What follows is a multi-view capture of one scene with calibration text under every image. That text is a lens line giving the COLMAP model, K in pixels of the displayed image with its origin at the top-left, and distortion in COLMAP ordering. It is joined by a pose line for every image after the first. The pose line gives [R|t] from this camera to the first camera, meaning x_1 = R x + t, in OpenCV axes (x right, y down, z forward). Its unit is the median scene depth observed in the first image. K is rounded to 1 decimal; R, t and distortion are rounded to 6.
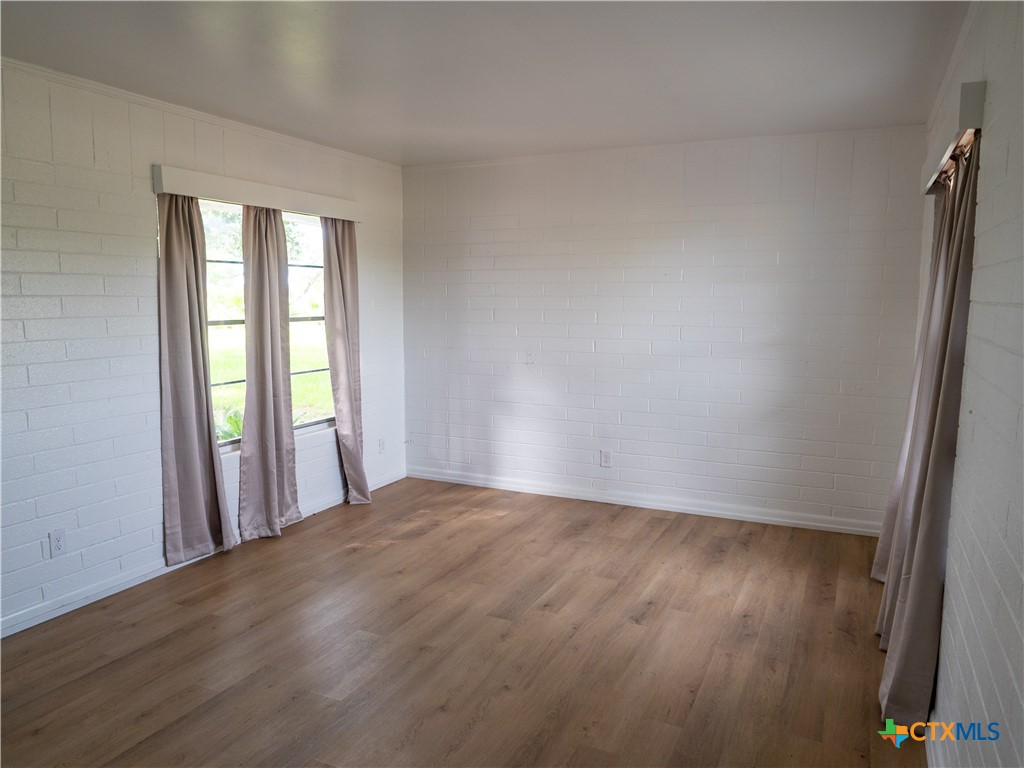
lens RADIAL K [[740.7, 0, 509.4], [0, 740.7, 385.2], [0, 0, 1]] dist [-0.018004, 0.001951]
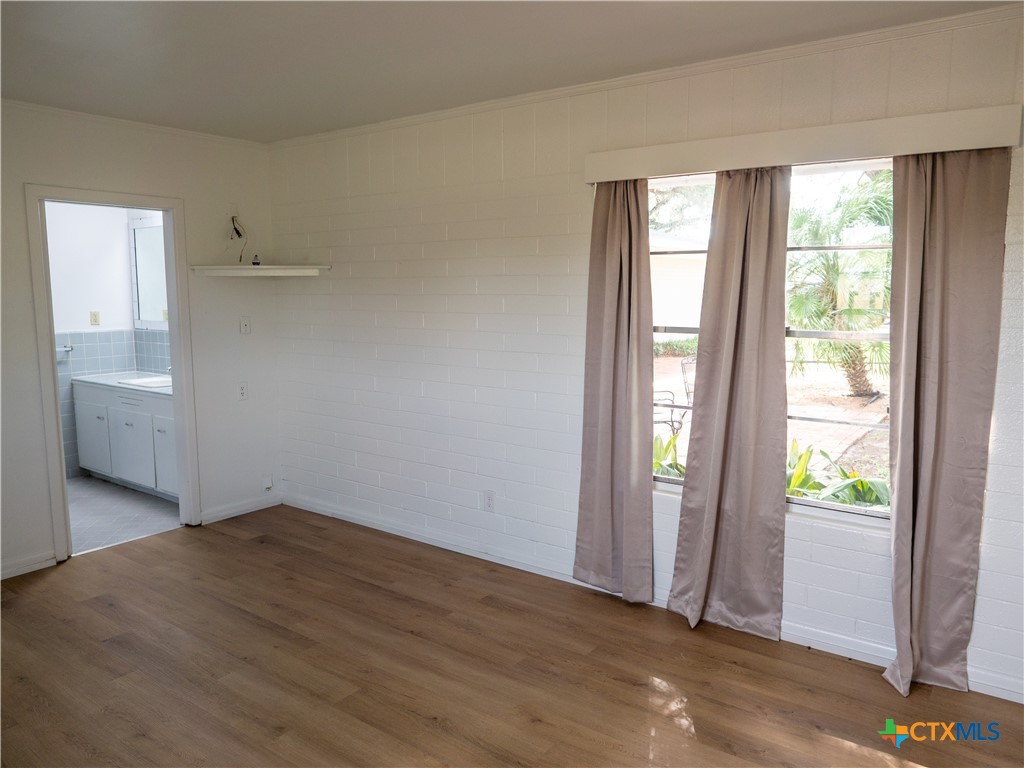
lens RADIAL K [[740.7, 0, 509.3], [0, 740.7, 379.5], [0, 0, 1]] dist [-0.018004, 0.001951]
pose [[-0.196692, 0.116082, -0.973569, 0.439067], [-0.117981, 0.982949, 0.141036, -0.127456], [0.973341, 0.142603, -0.179643, 1.011257]]
